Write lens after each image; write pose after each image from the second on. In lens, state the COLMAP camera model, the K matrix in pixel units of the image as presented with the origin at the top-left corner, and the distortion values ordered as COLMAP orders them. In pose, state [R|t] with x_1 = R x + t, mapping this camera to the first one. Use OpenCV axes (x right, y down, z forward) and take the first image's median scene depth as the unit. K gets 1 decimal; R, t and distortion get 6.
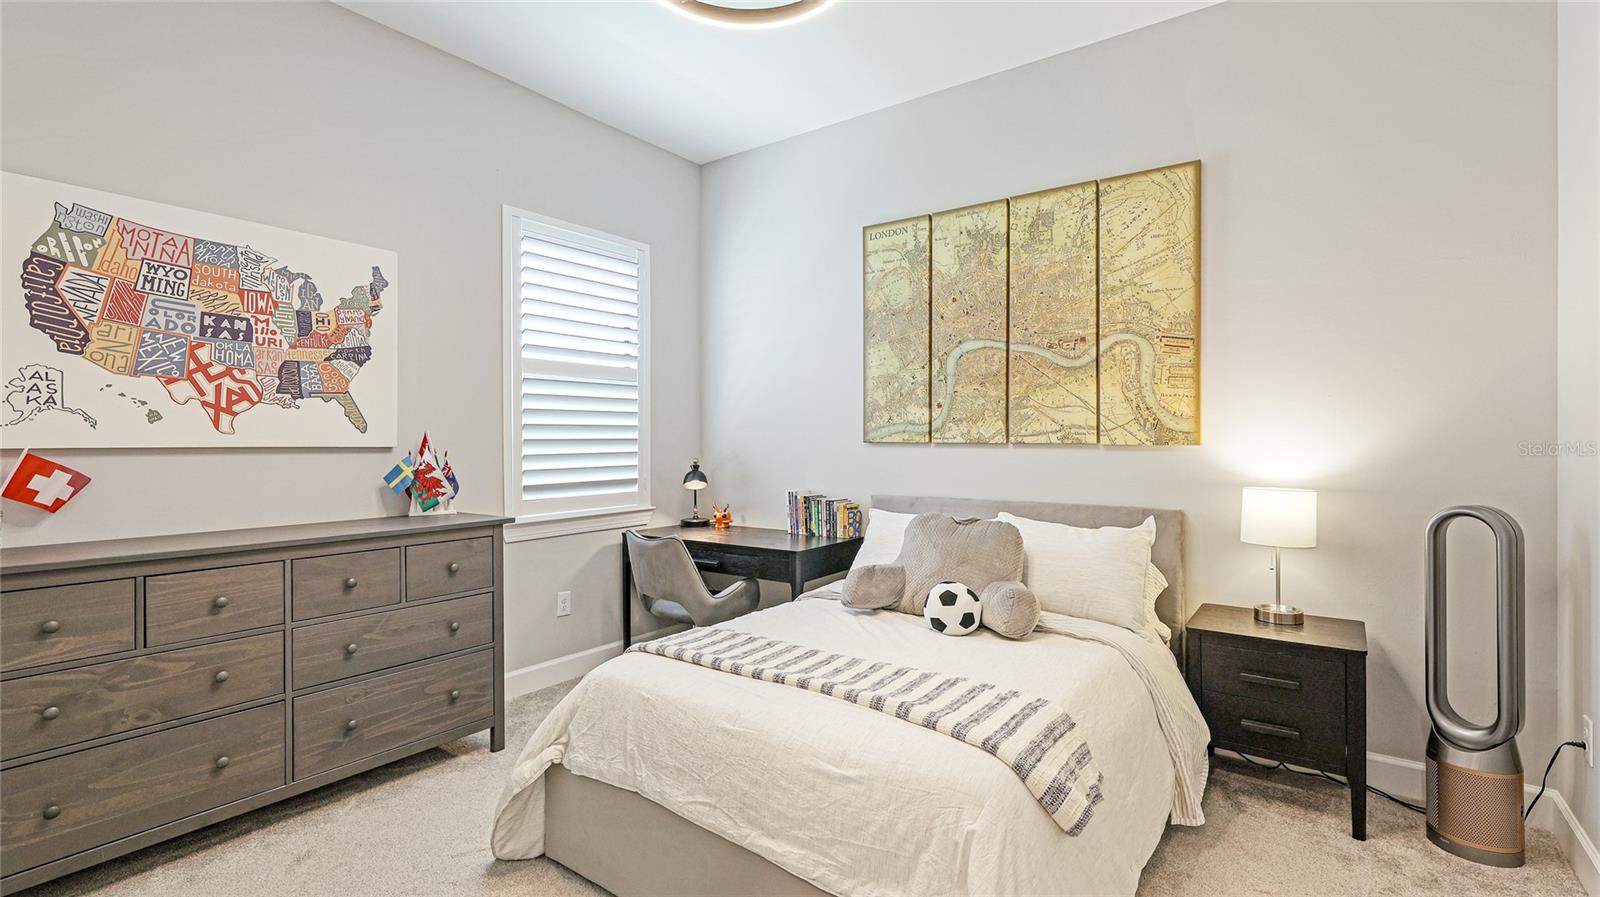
lens RADIAL K [[725.8, 0, 794.6], [0, 725.8, 443.8], [0, 0, 1]] dist [-0.000087, 0.000288]
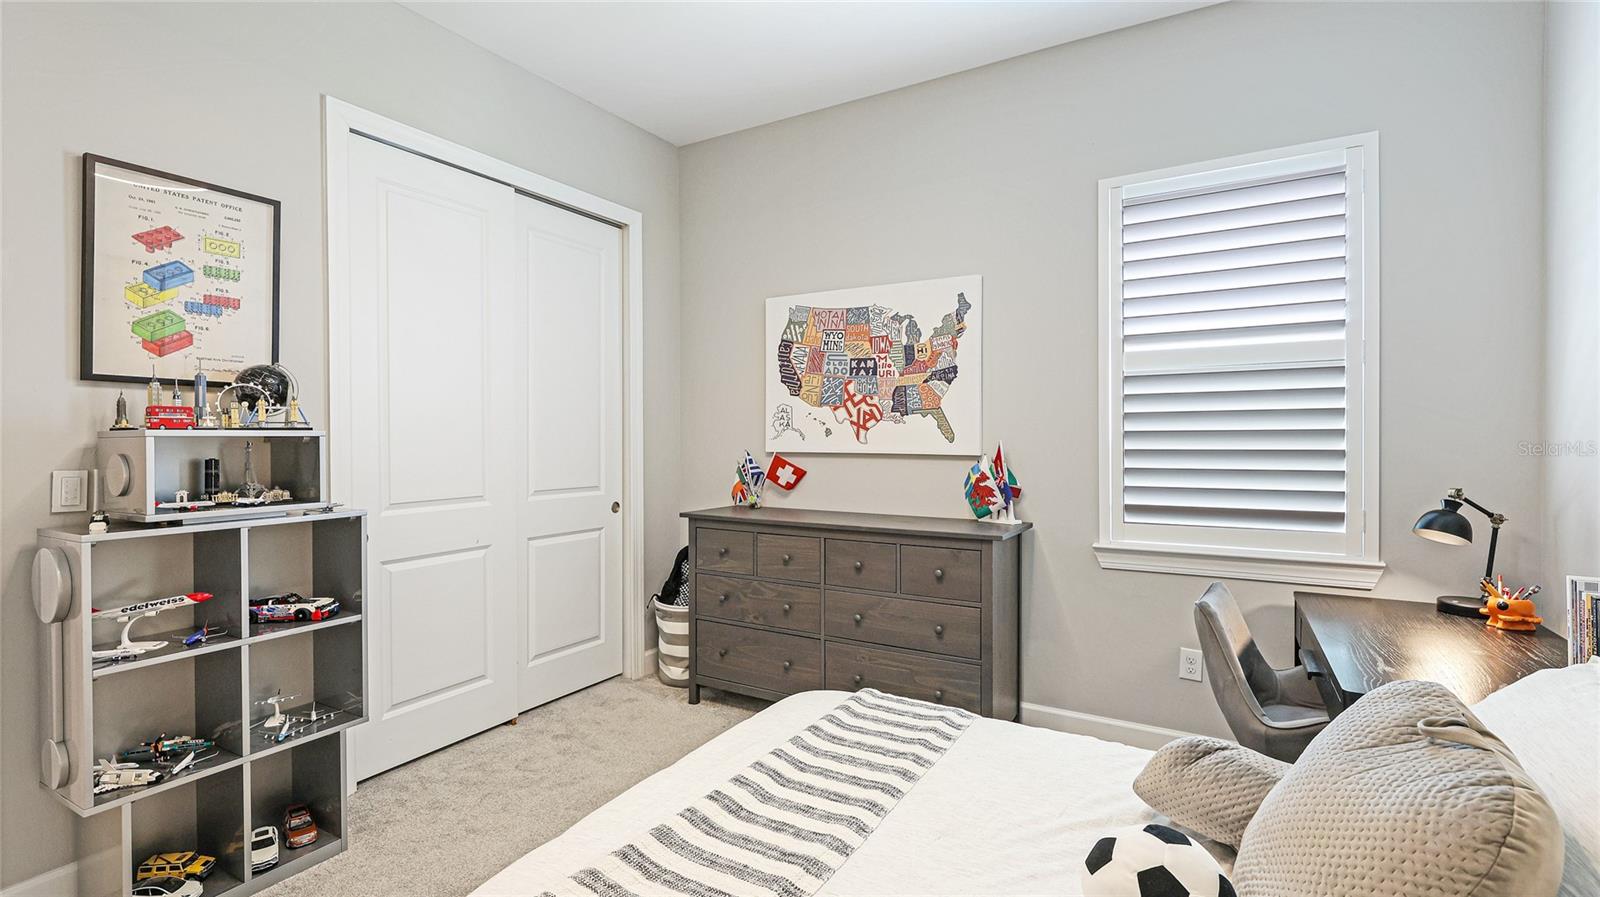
lens RADIAL K [[725.8, 0, 794.6], [0, 725.8, 443.8], [0, 0, 1]] dist [-0.000087, 0.000288]
pose [[0.086040, 0.014155, -0.996191, 0.603400], [-0.001842, 0.999900, 0.014049, -0.033408], [0.996290, 0.000627, 0.086057, 0.766017]]
